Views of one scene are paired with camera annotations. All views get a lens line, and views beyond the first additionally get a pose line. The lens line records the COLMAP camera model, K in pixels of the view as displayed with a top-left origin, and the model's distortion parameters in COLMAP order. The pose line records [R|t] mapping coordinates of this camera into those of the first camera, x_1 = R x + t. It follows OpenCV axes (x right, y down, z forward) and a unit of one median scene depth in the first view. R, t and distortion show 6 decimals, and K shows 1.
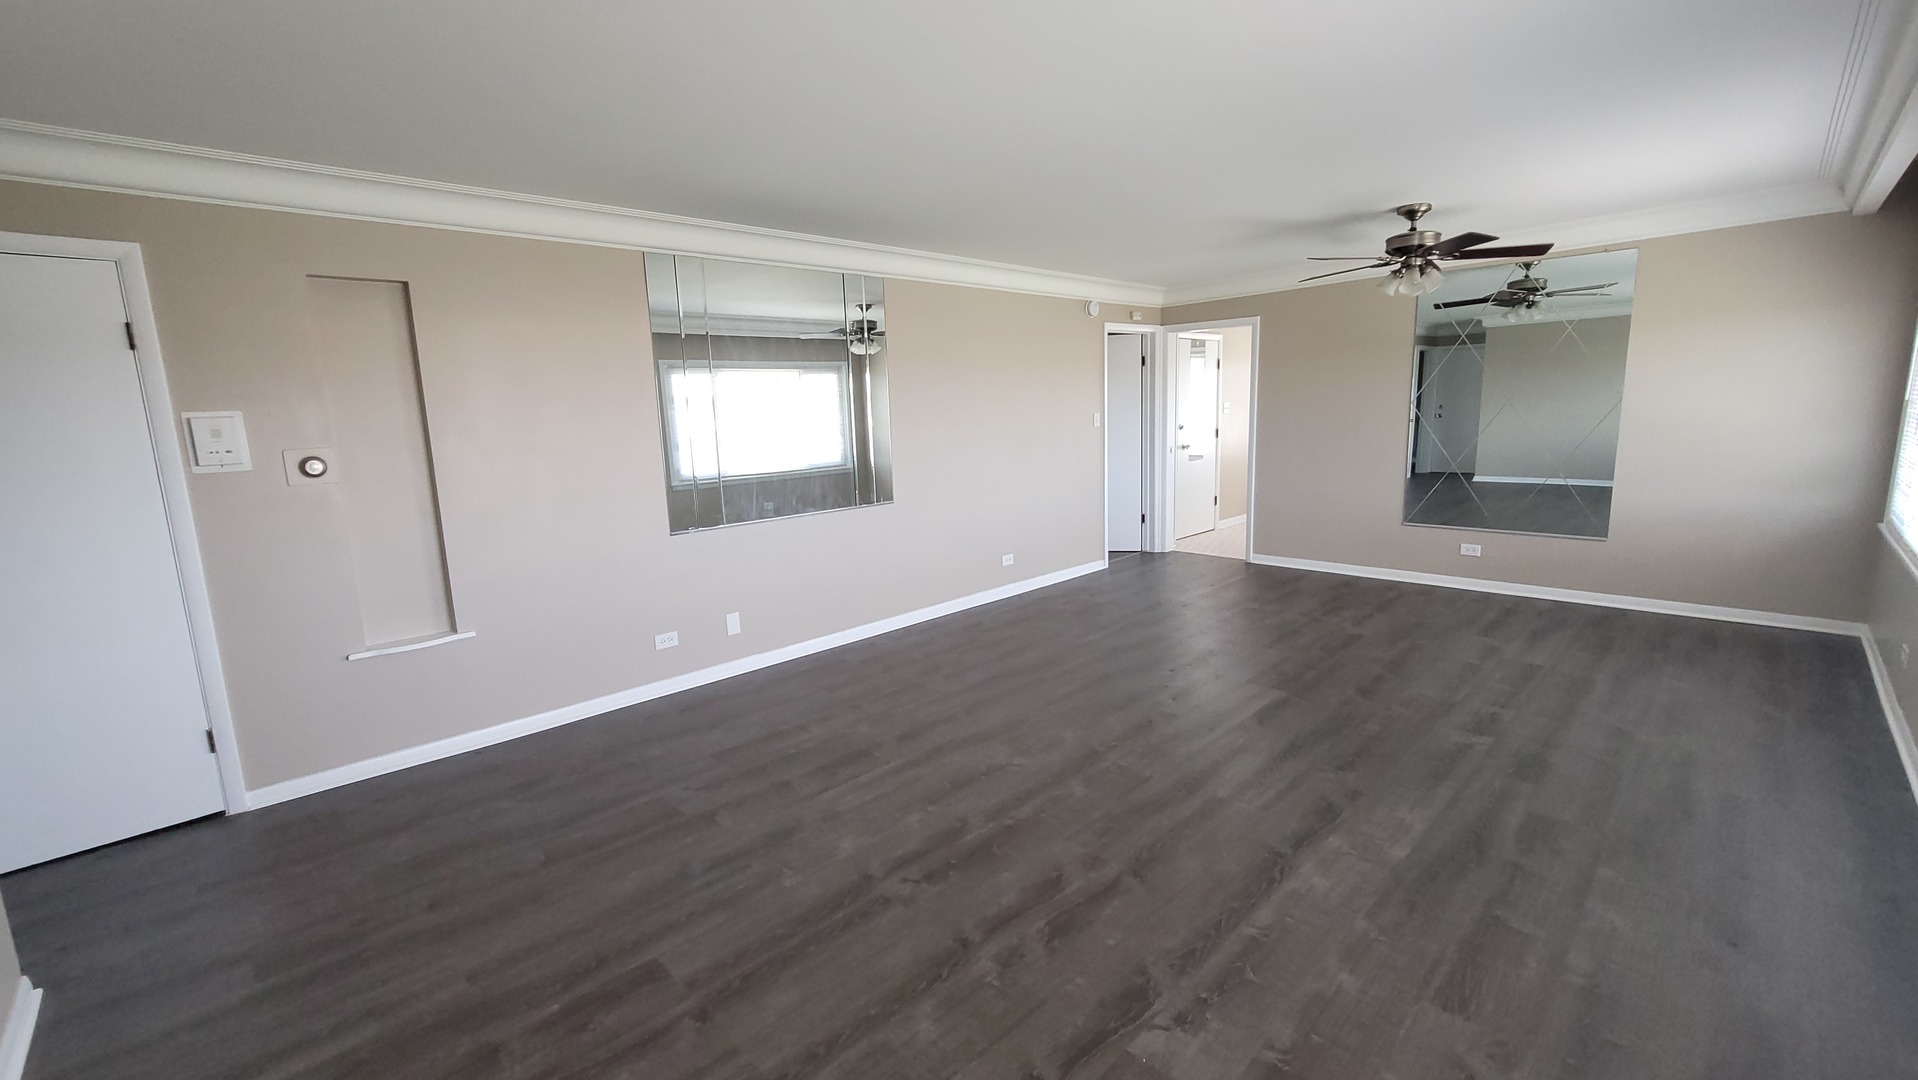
lens RADIAL K [[792.6, 0, 956.4], [0, 792.6, 539.6], [0, 0, 1]] dist [-0.003110, 0.001025]
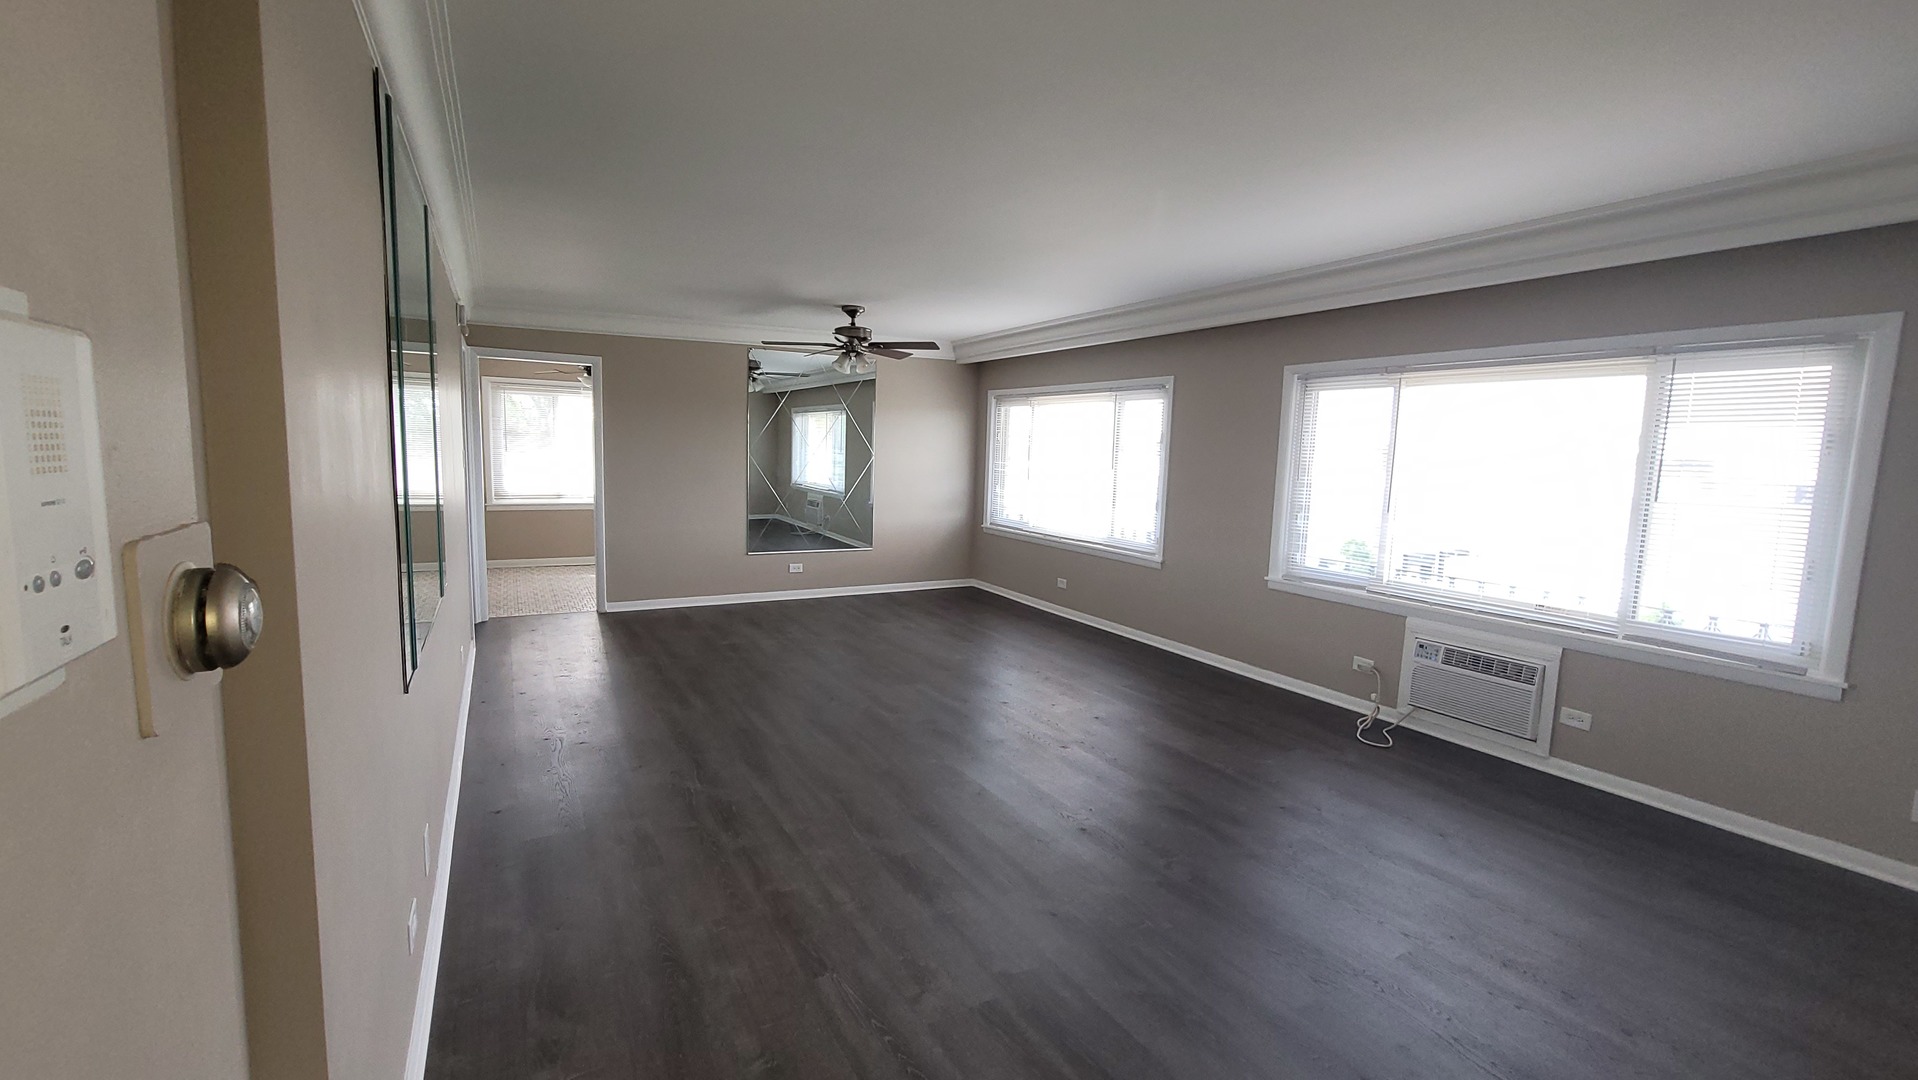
lens RADIAL K [[799.9, 0, 950.7], [0, 799.9, 536.6], [0, 0, 1]] dist [-0.000235, 0.000294]
pose [[0.268784, -0.072293, 0.960484, -0.673024], [0.128182, 0.990995, 0.038719, -0.071374], [-0.954633, 0.112710, 0.275631, 0.513896]]
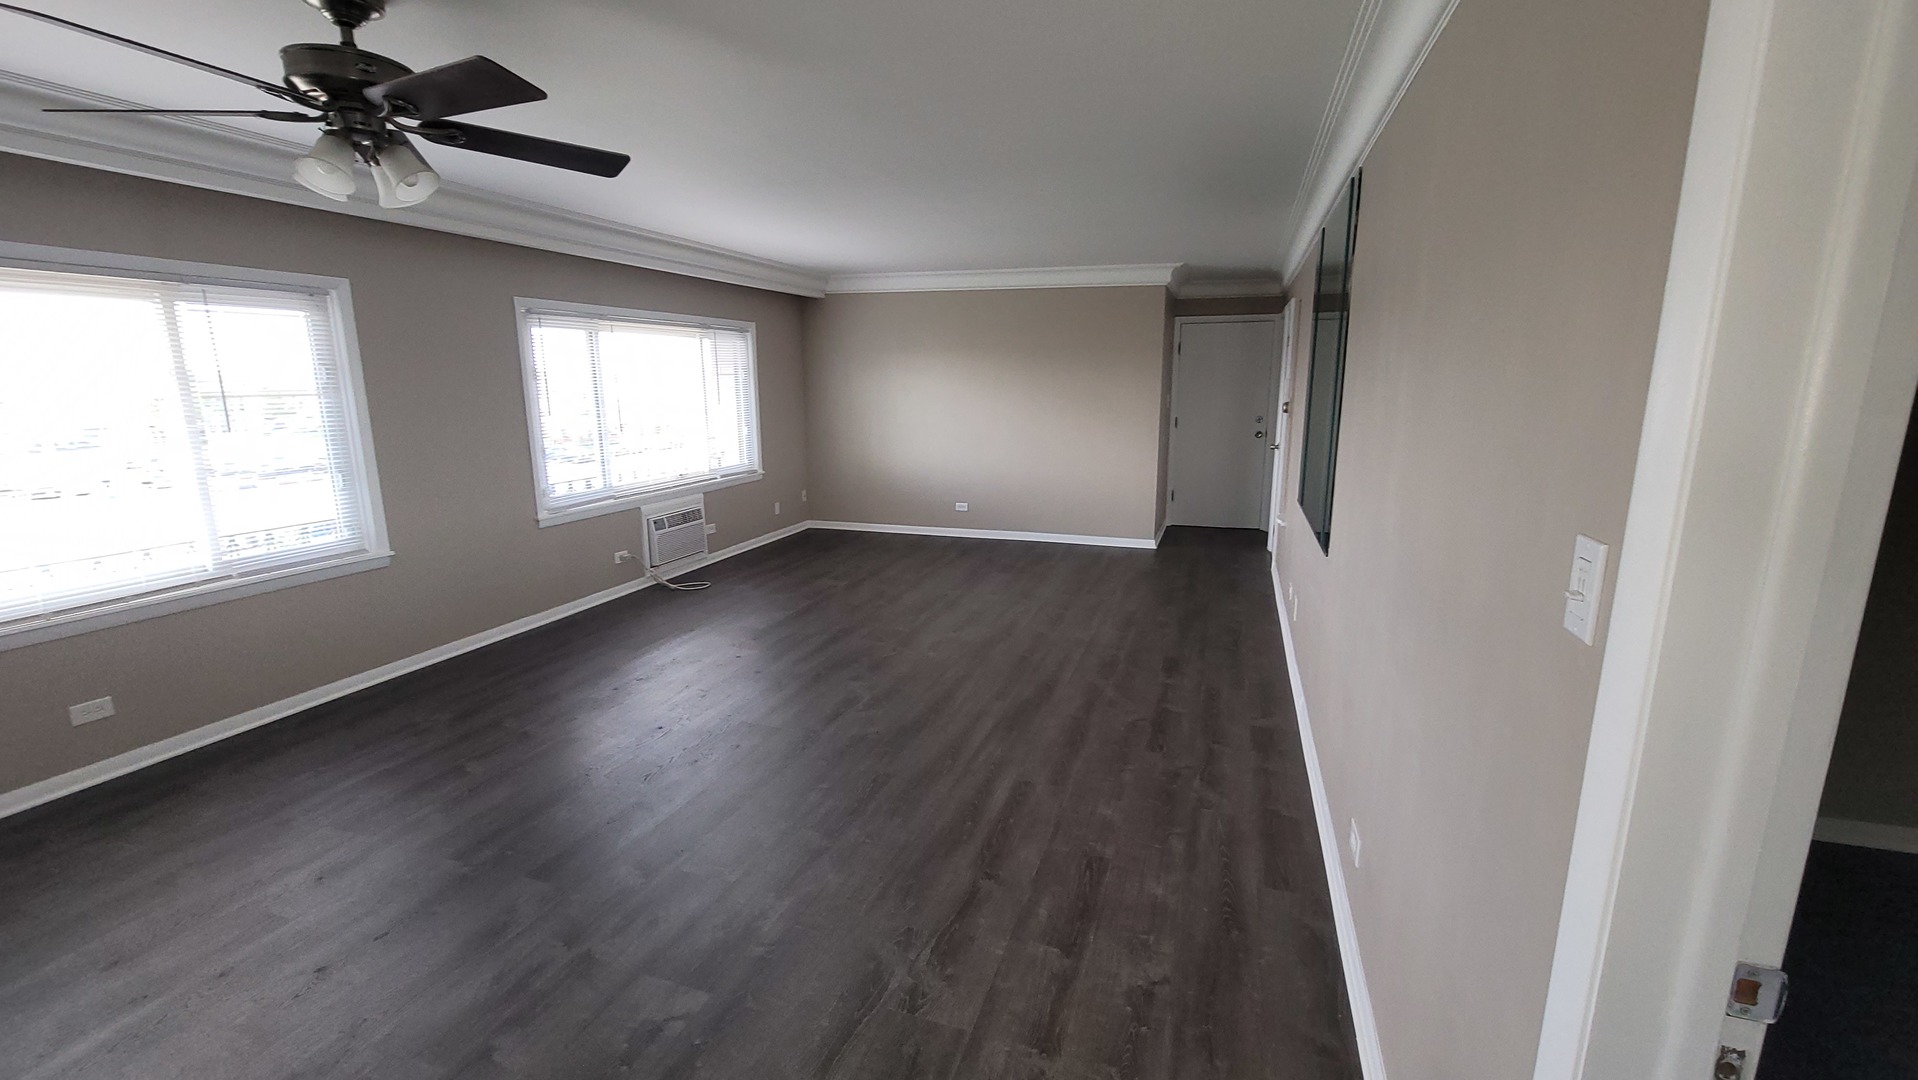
lens RADIAL K [[792.6, 0, 956.4], [0, 792.6, 539.6], [0, 0, 1]] dist [-0.003110, 0.001025]
pose [[-0.896493, 0.127197, -0.424408, 0.486535], [-0.035804, 0.933973, 0.355547, -0.295706], [0.441610, 0.333940, -0.832745, 1.586916]]
